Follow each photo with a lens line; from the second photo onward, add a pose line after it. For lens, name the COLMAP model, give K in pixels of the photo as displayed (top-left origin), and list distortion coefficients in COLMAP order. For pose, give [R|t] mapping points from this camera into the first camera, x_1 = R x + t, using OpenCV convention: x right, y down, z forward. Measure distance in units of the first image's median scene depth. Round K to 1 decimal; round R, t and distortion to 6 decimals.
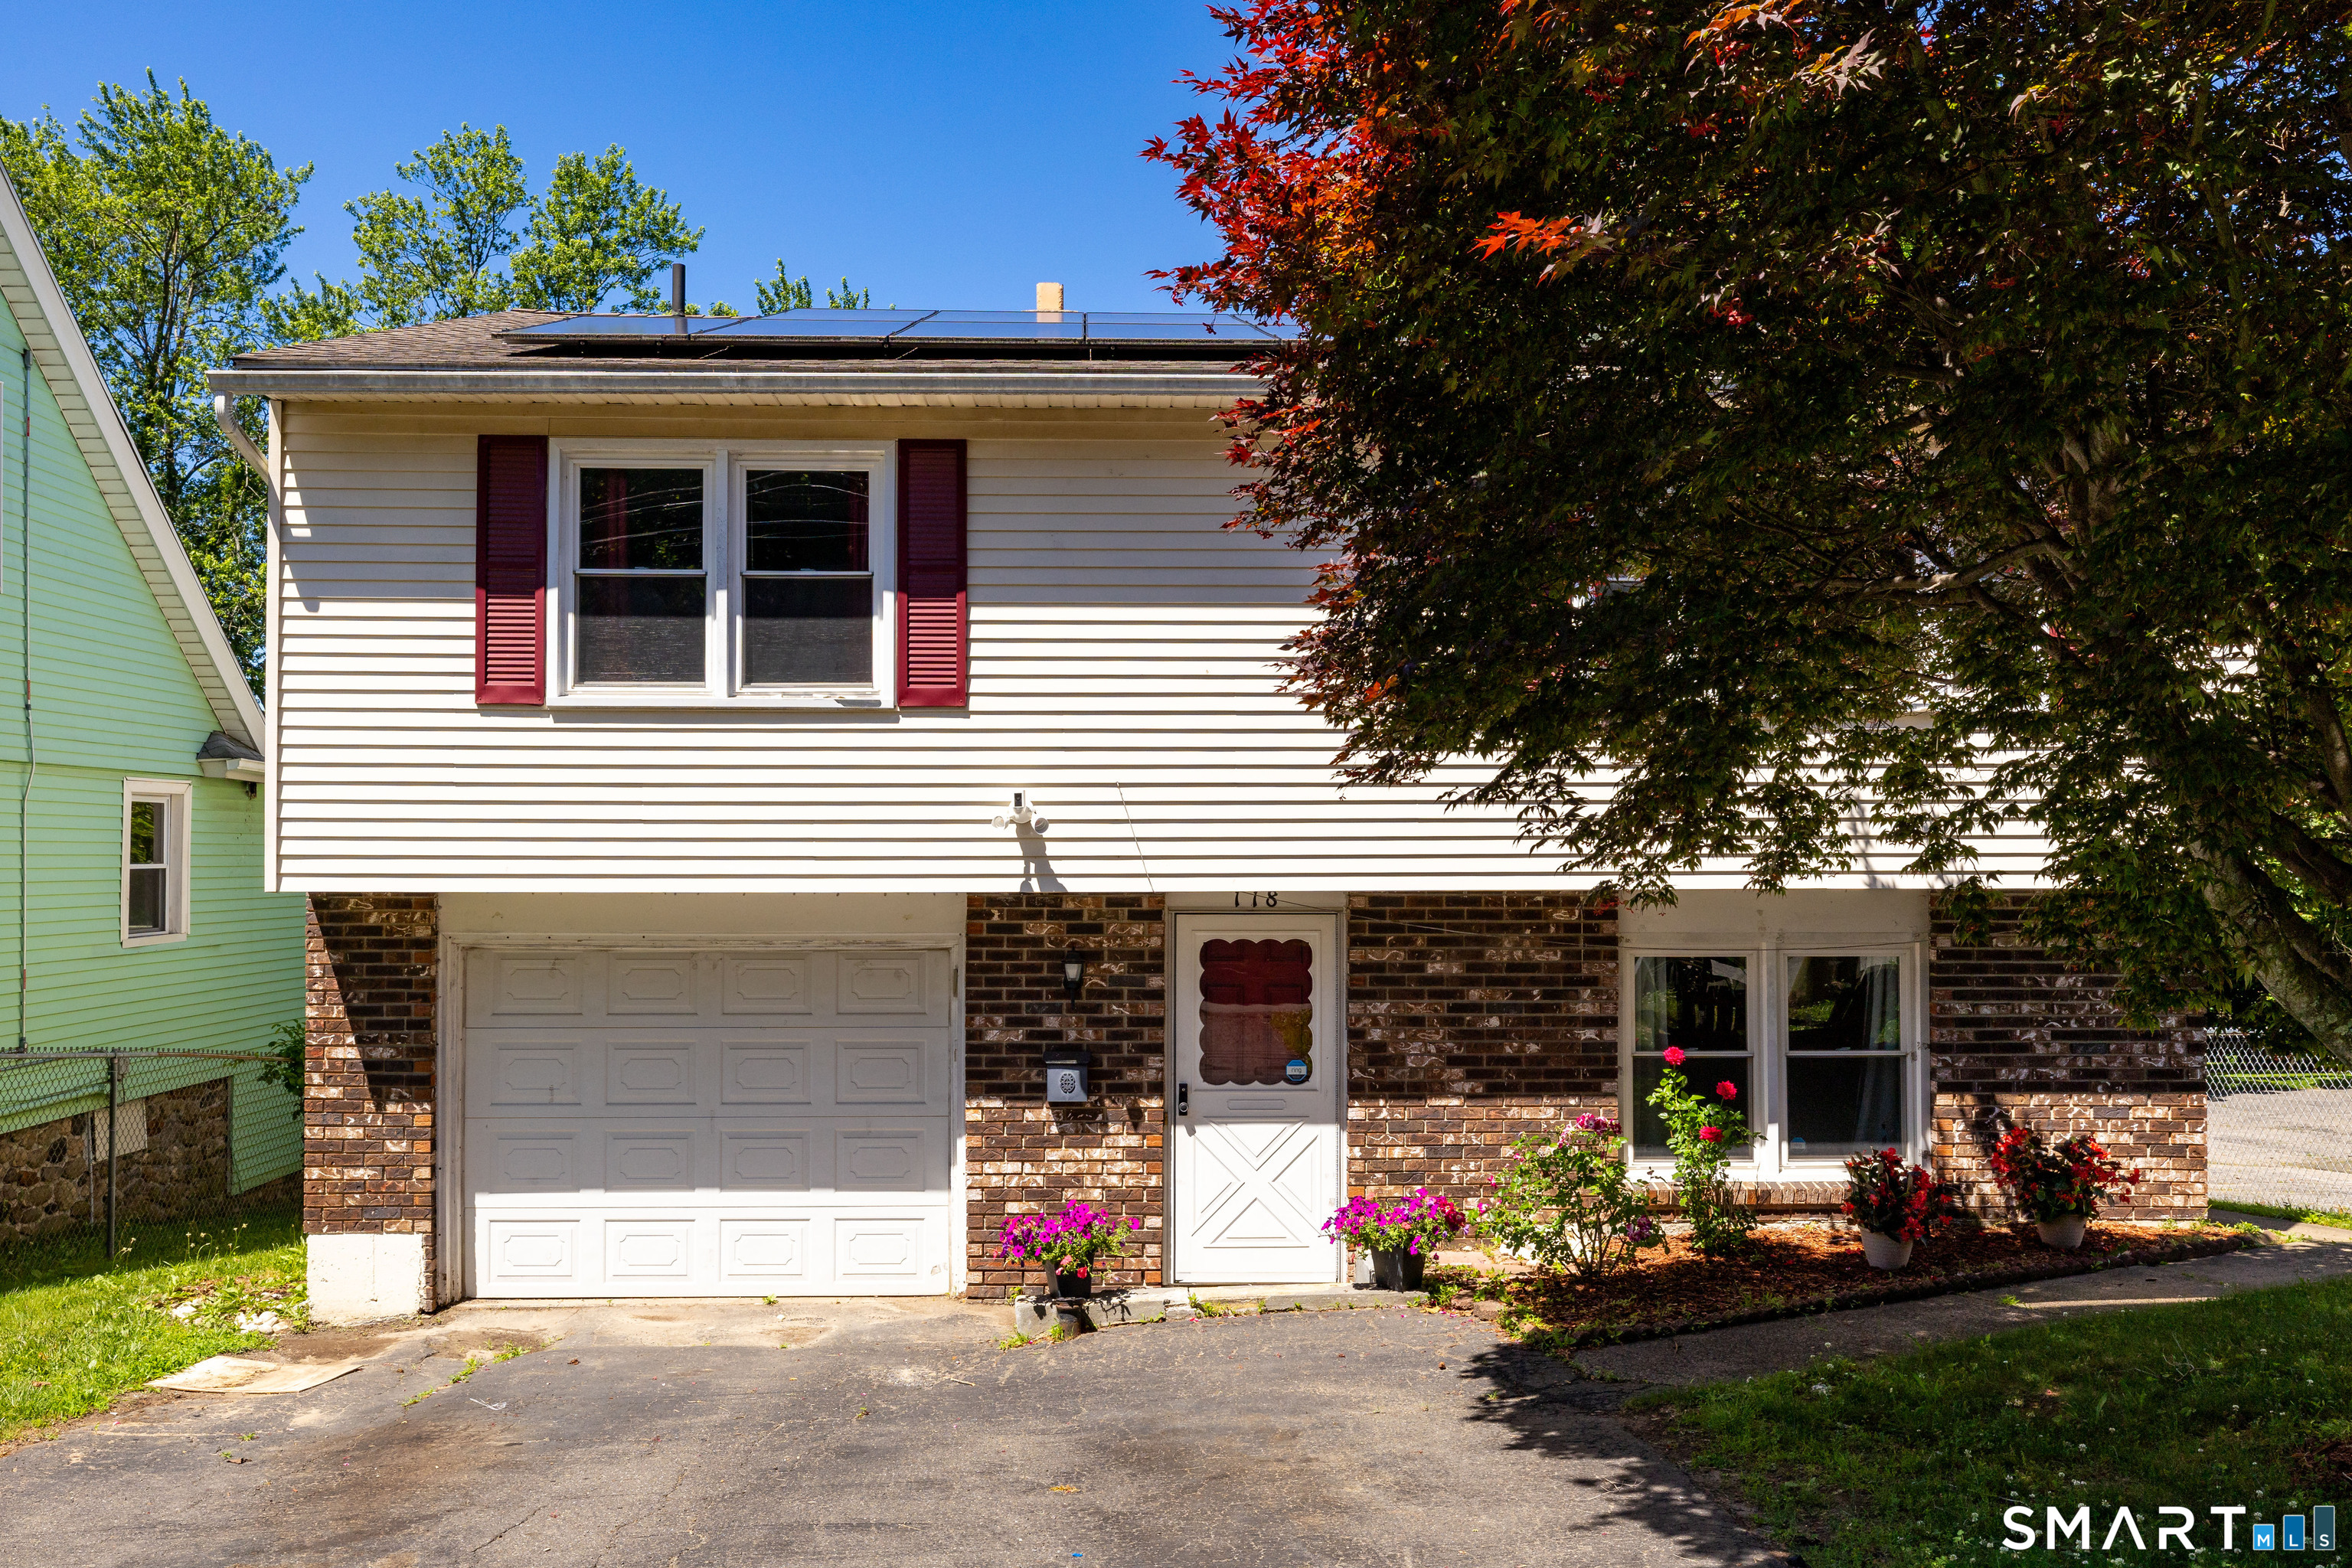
lens RADIAL K [[1932.9, 0, 1176.0], [0, 1932.9, 784.0], [0, 0, 1]] dist [0.005181, 0.004296]
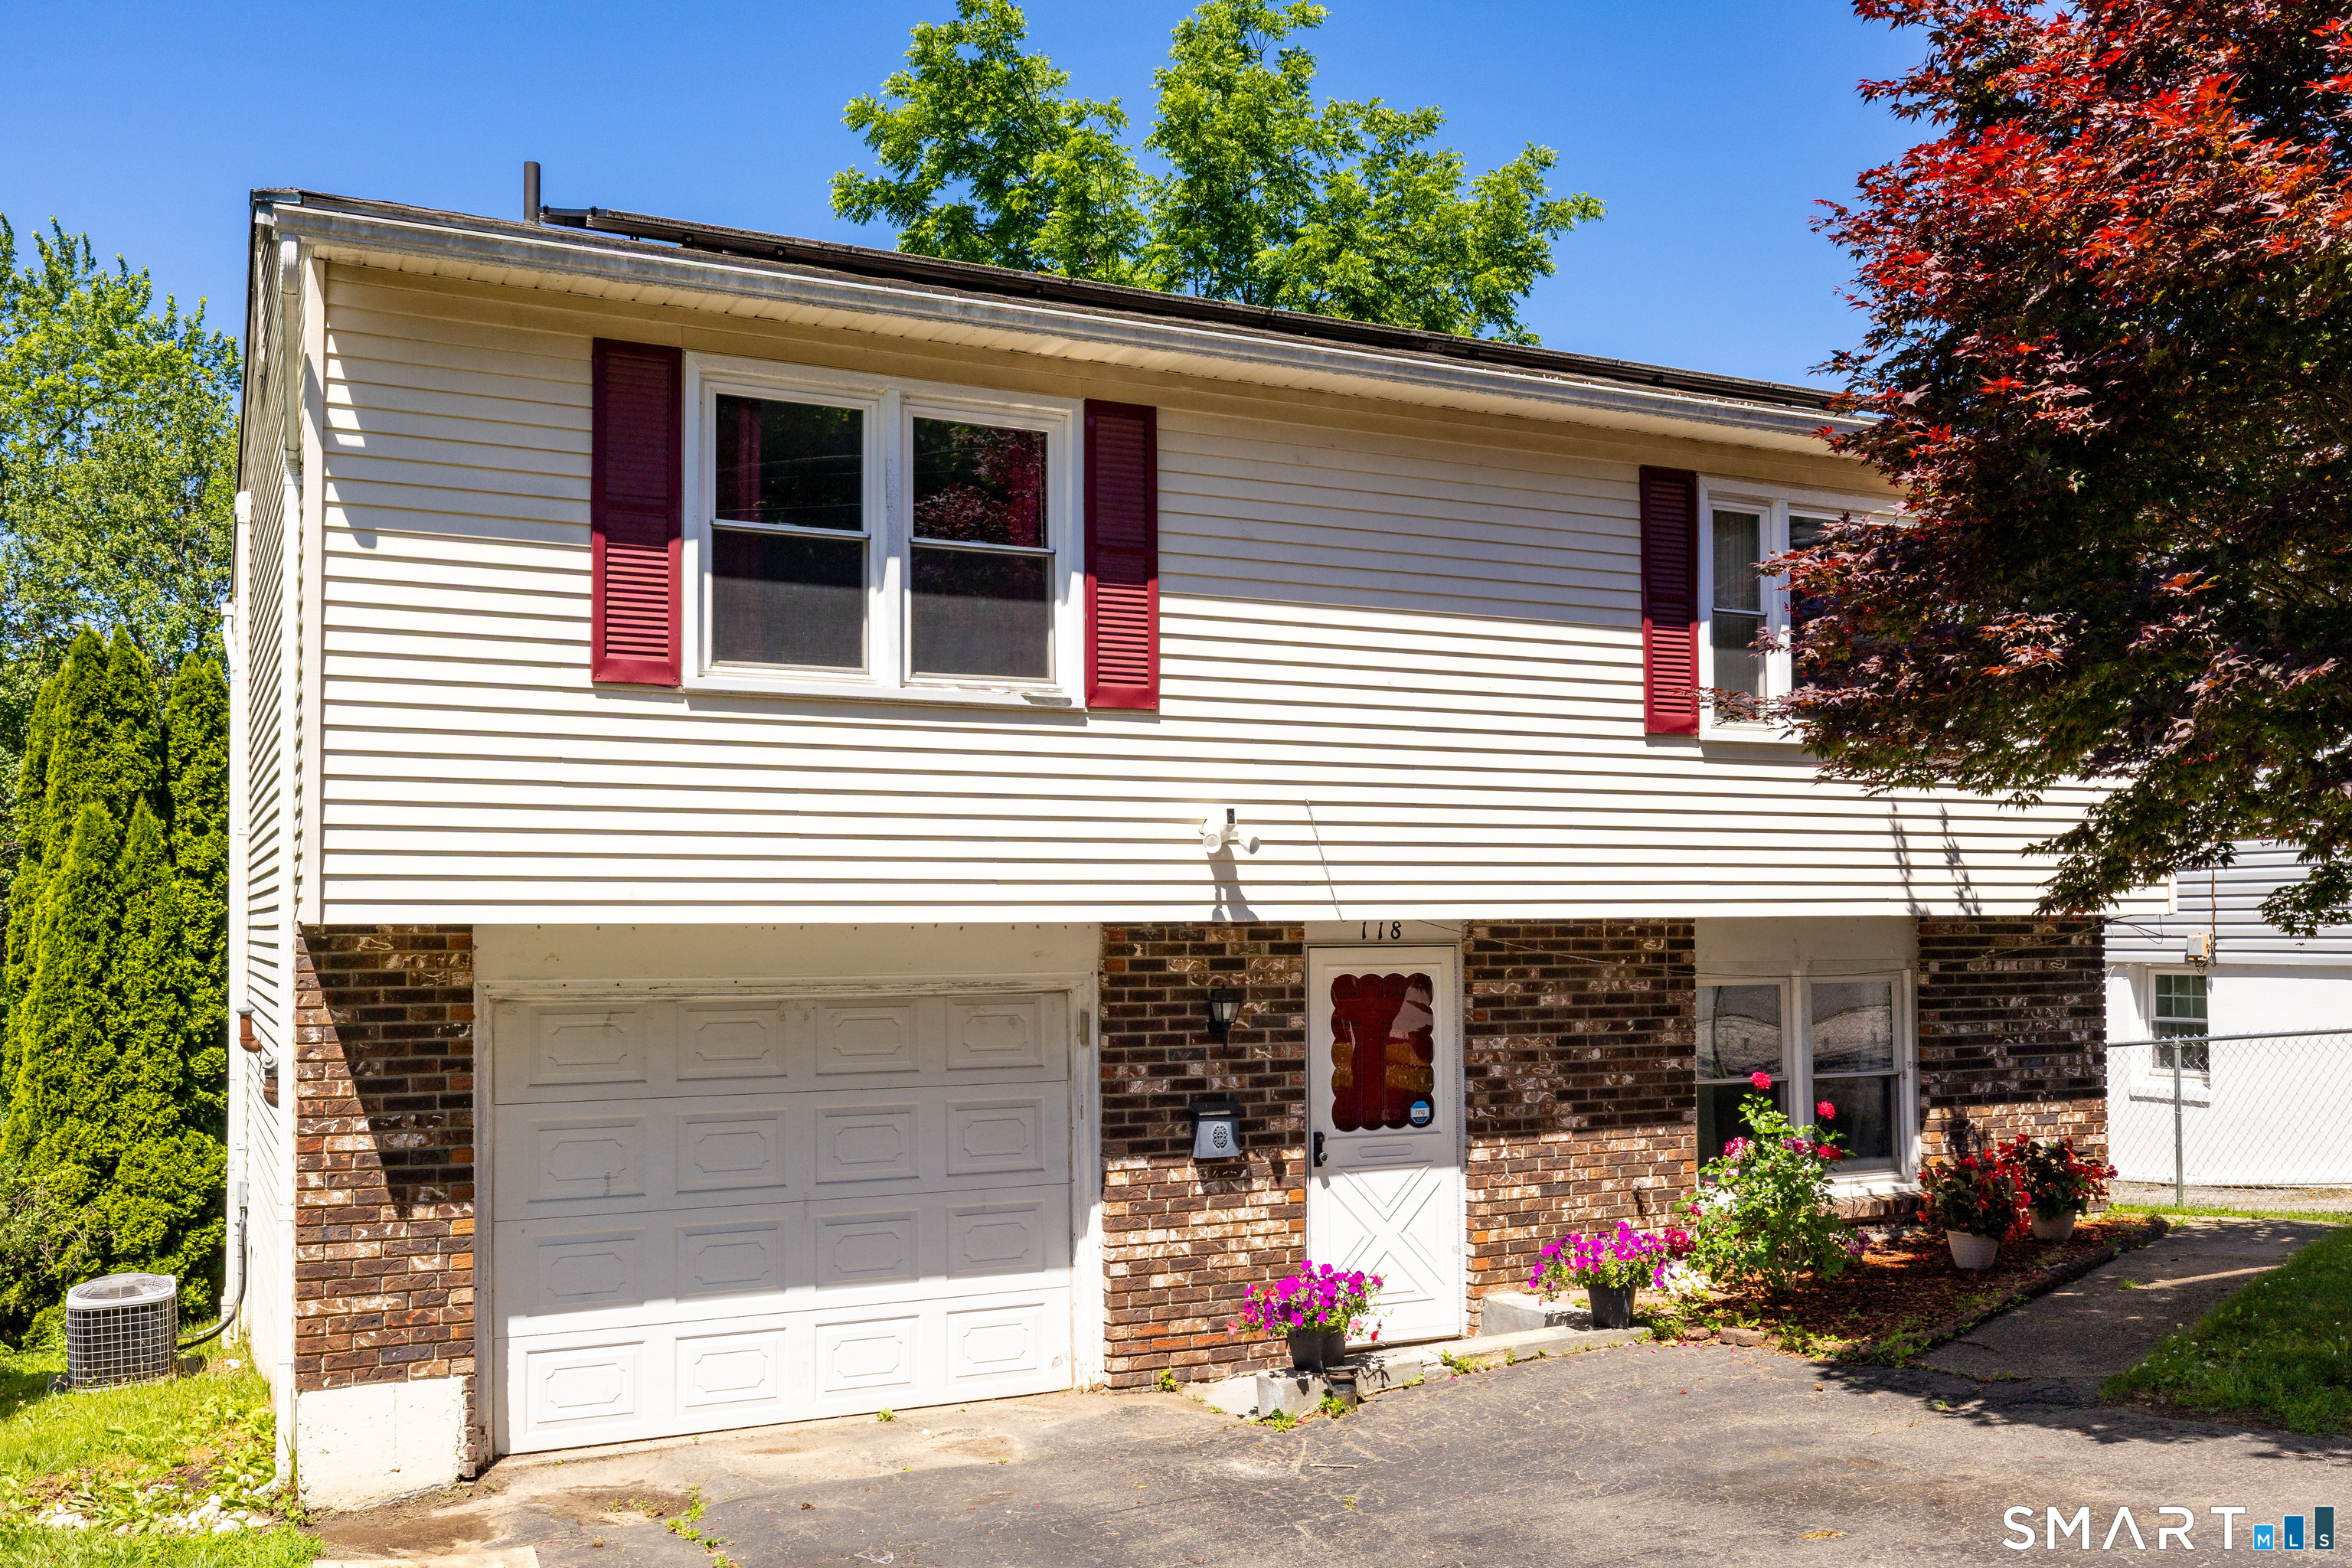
lens RADIAL K [[2027.2, 0, 1174.6], [0, 2027.2, 846.4], [0, 0, 1]] dist [0.013768, -0.001964]
pose [[0.908869, 0.010930, 0.416938, -0.463328], [-0.006977, 0.999915, -0.011004, 0.030504], [-0.417023, 0.007092, 0.908868, 0.152512]]
